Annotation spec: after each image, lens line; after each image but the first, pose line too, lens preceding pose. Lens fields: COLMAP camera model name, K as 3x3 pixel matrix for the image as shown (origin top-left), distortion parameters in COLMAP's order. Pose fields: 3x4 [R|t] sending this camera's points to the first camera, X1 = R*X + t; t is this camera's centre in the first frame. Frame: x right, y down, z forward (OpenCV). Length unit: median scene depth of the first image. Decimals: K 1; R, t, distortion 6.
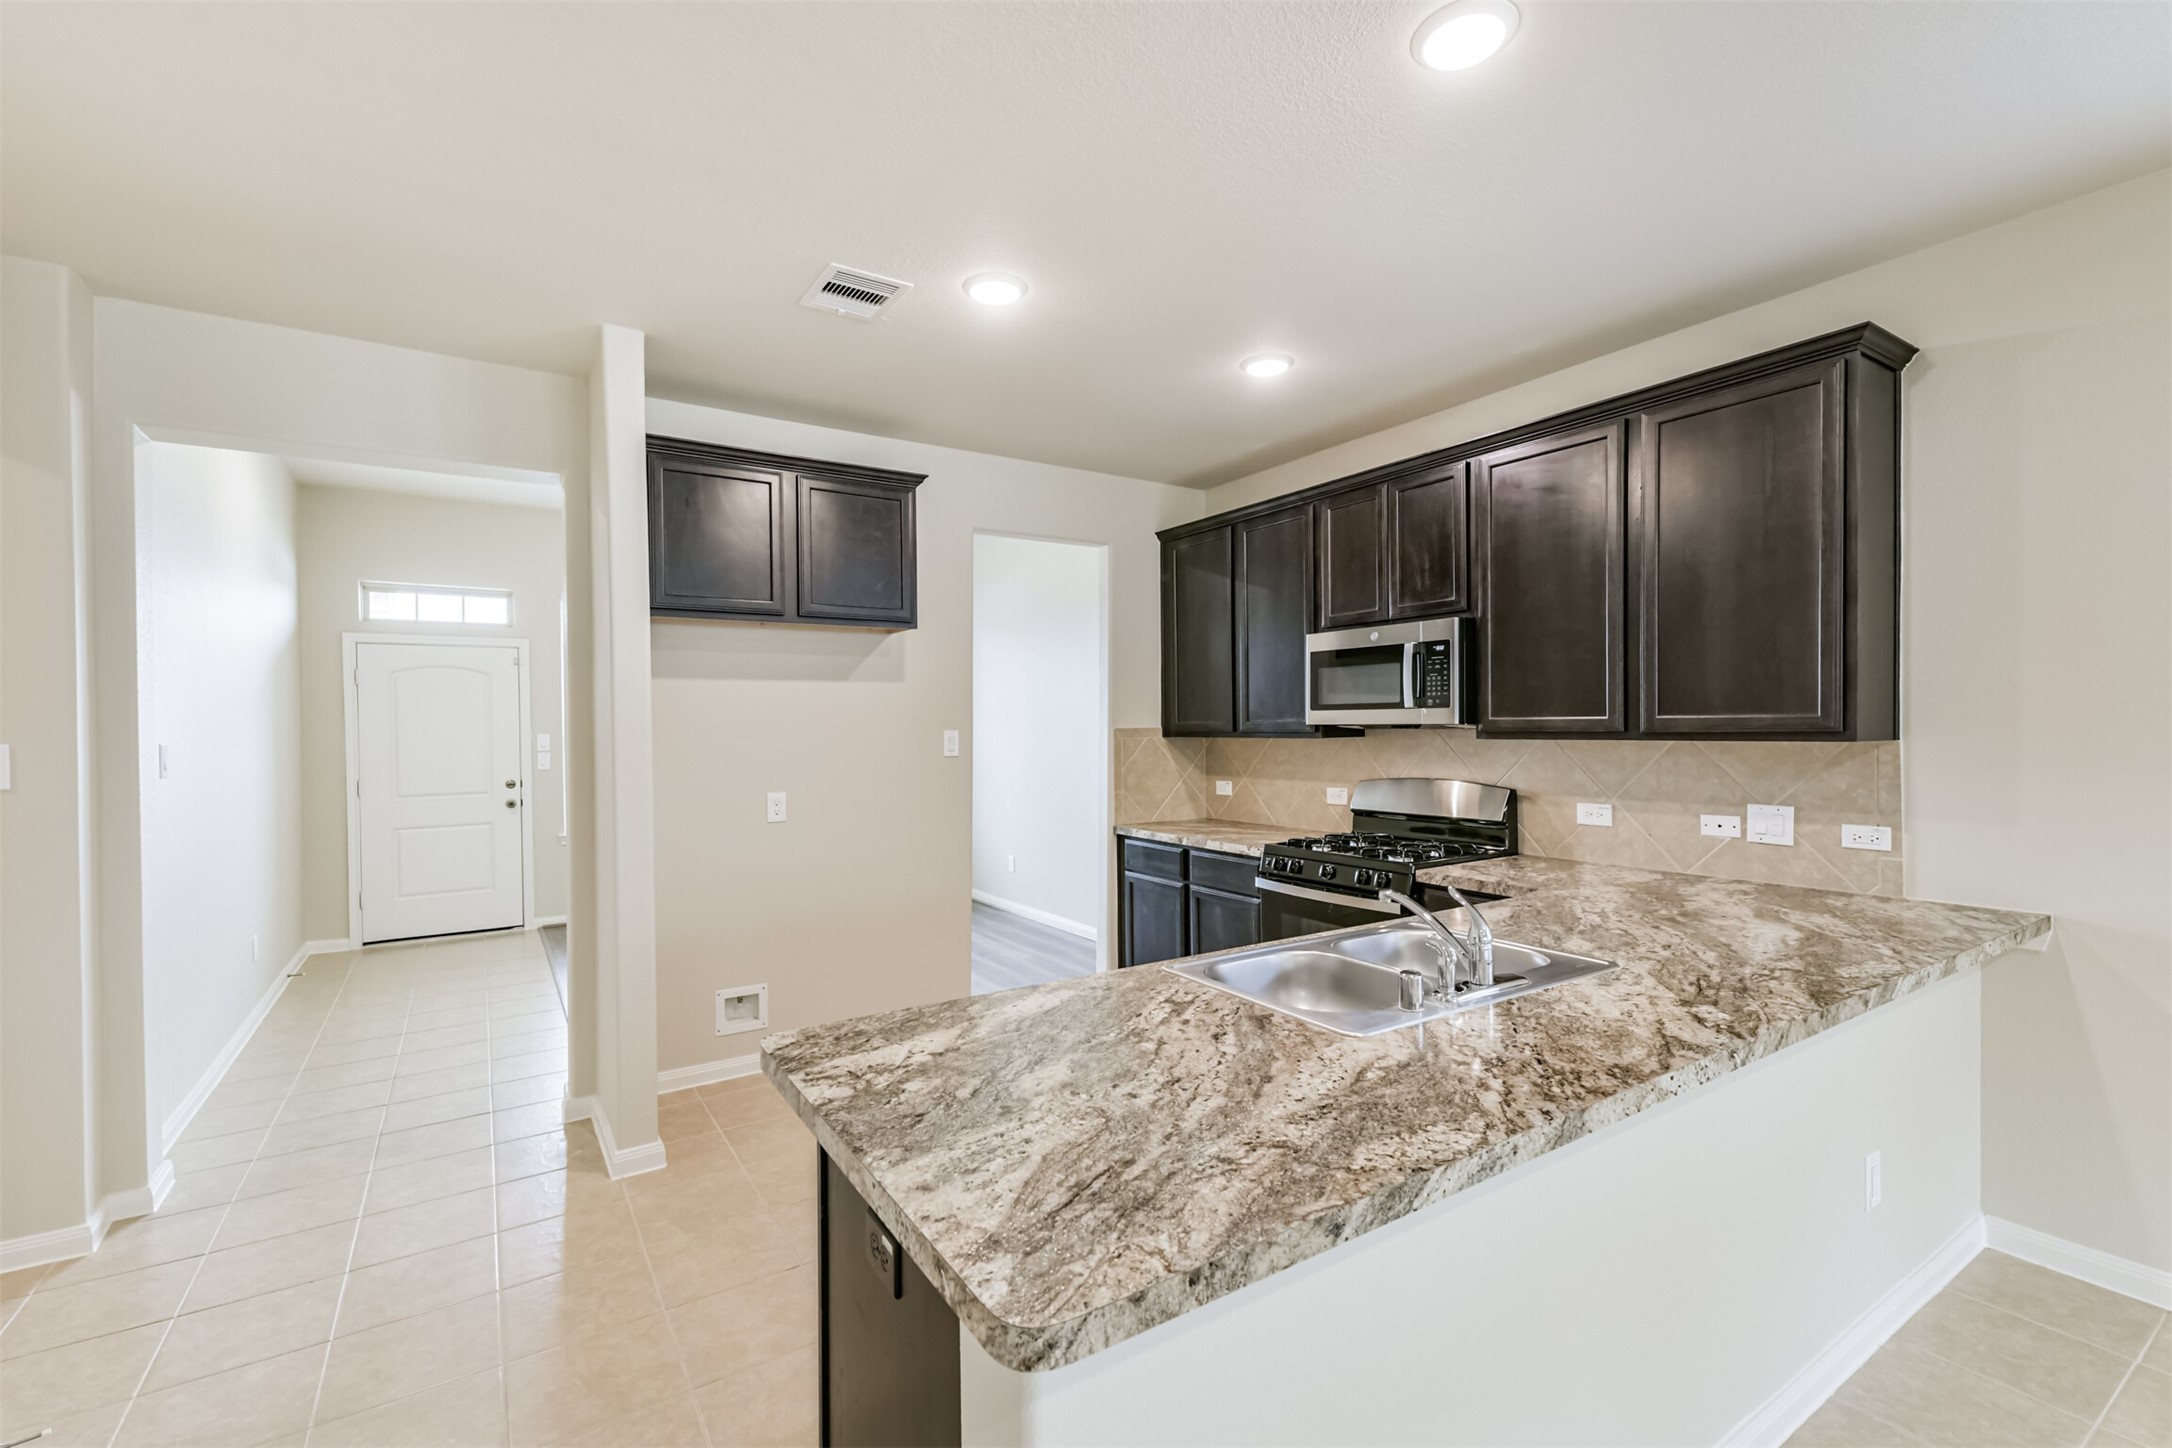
lens RADIAL K [[923.2, 0, 1094.5], [0, 923.2, 718.0], [0, 0, 1]] dist [0.026561, -0.006384]
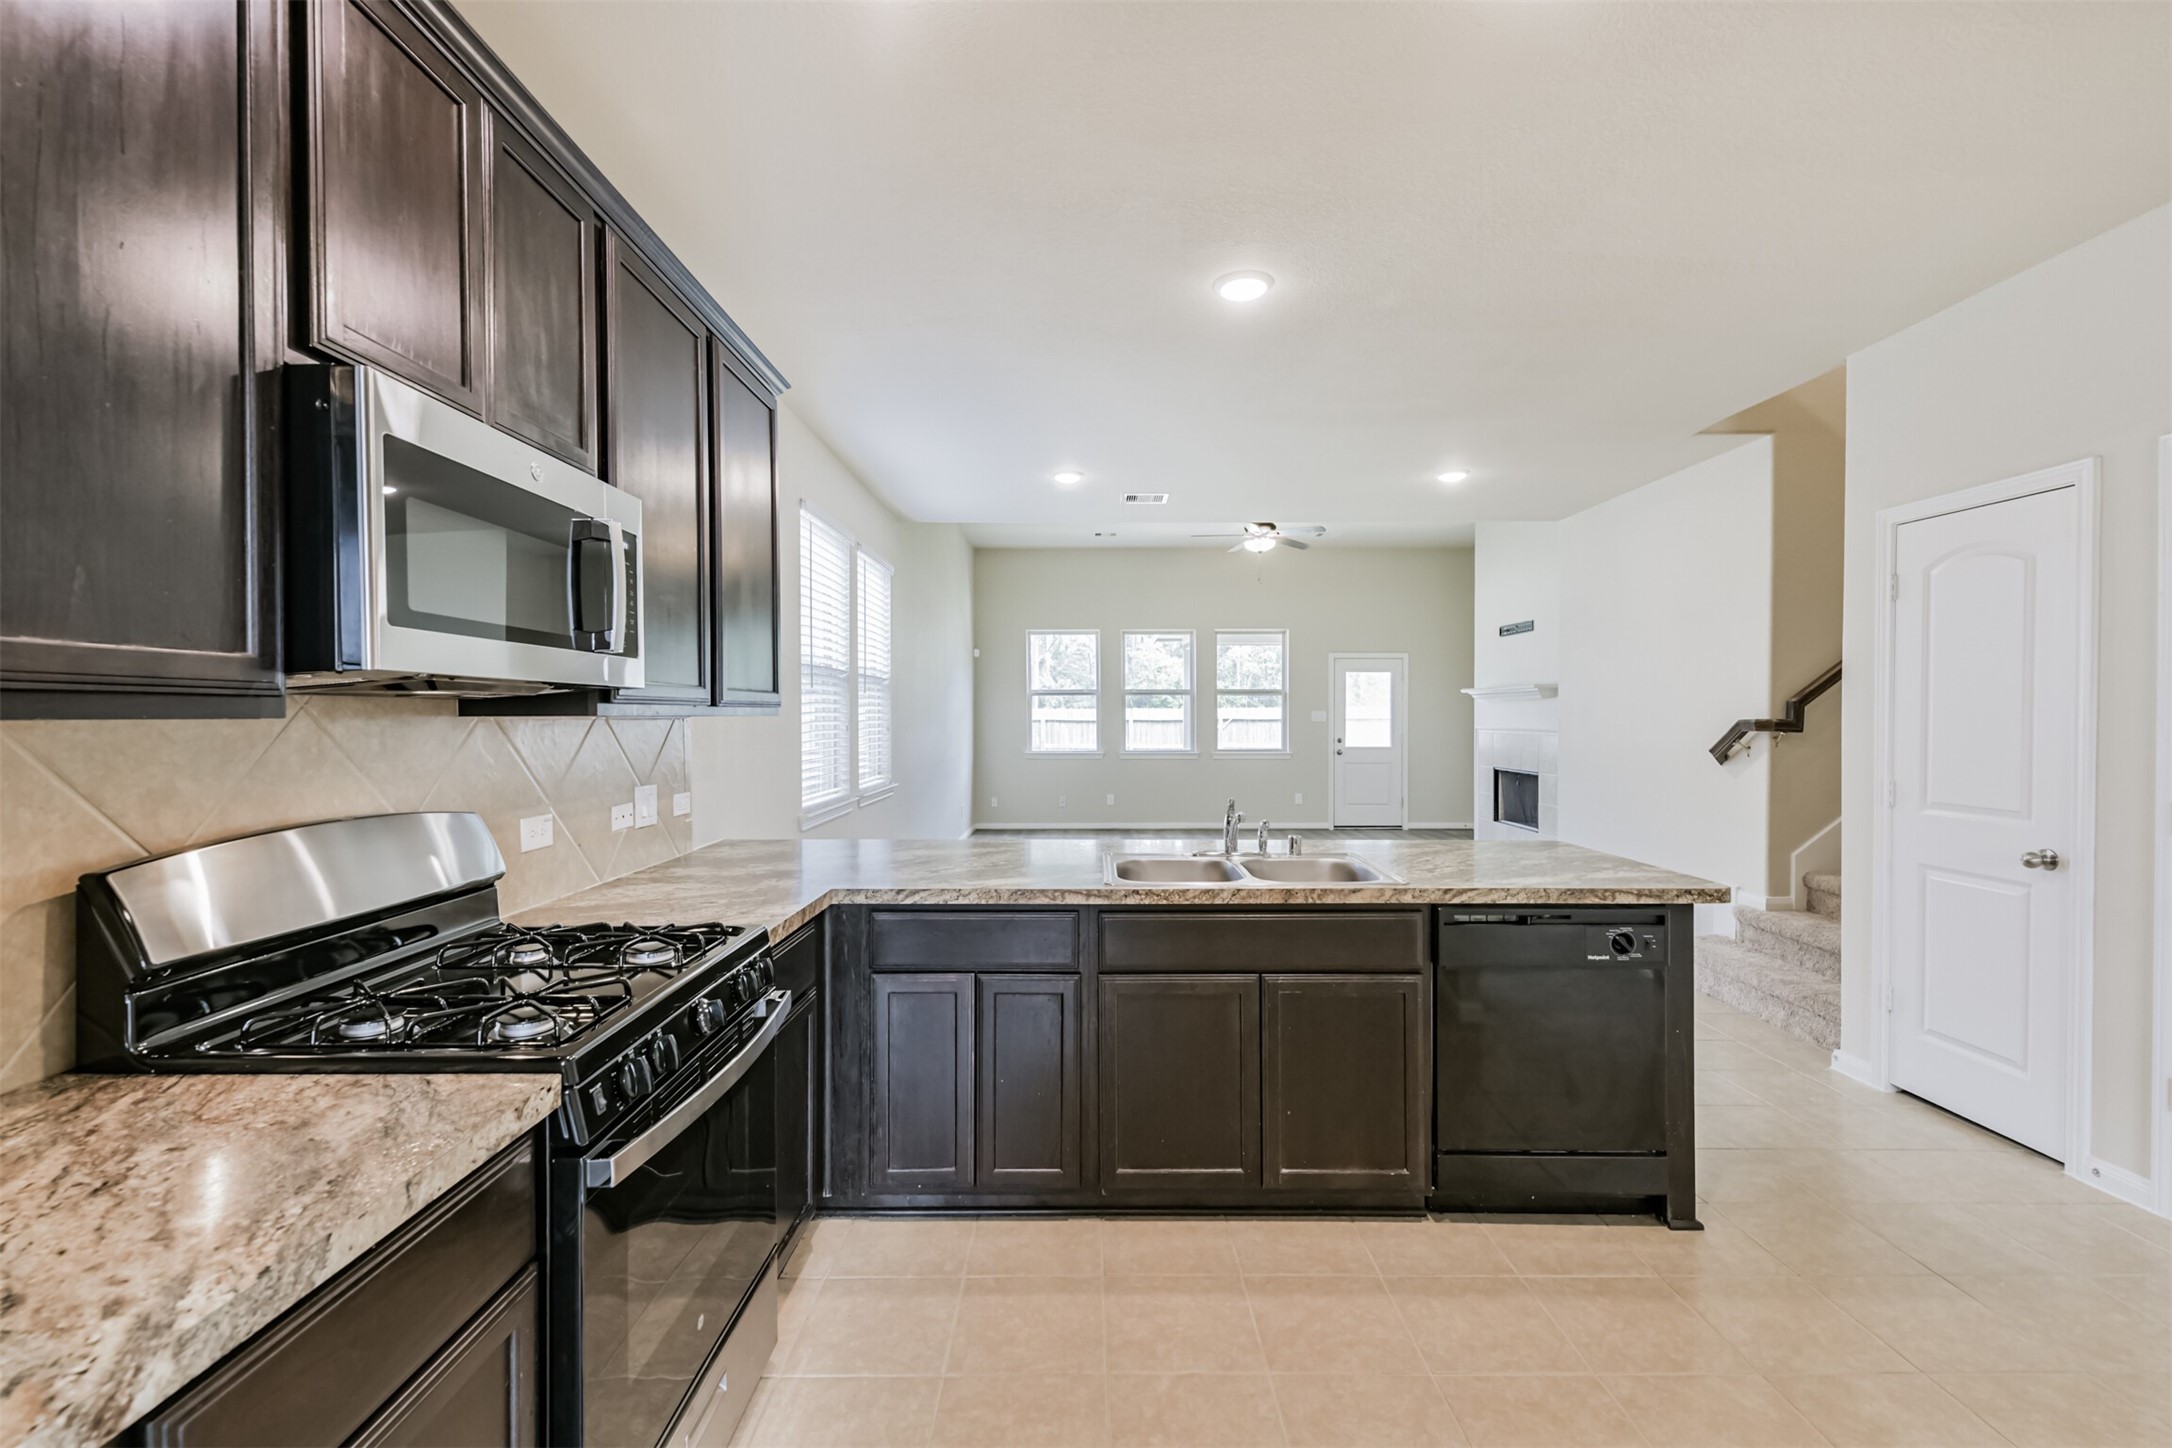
lens RADIAL K [[923.2, 0, 1094.5], [0, 923.2, 718.0], [0, 0, 1]] dist [0.026561, -0.006384]
pose [[-0.549531, 0.016343, -0.835313, 0.210553], [0.011477, 0.999862, 0.012012, 0.038596], [0.835394, -0.002986, -0.549643, 1.608961]]
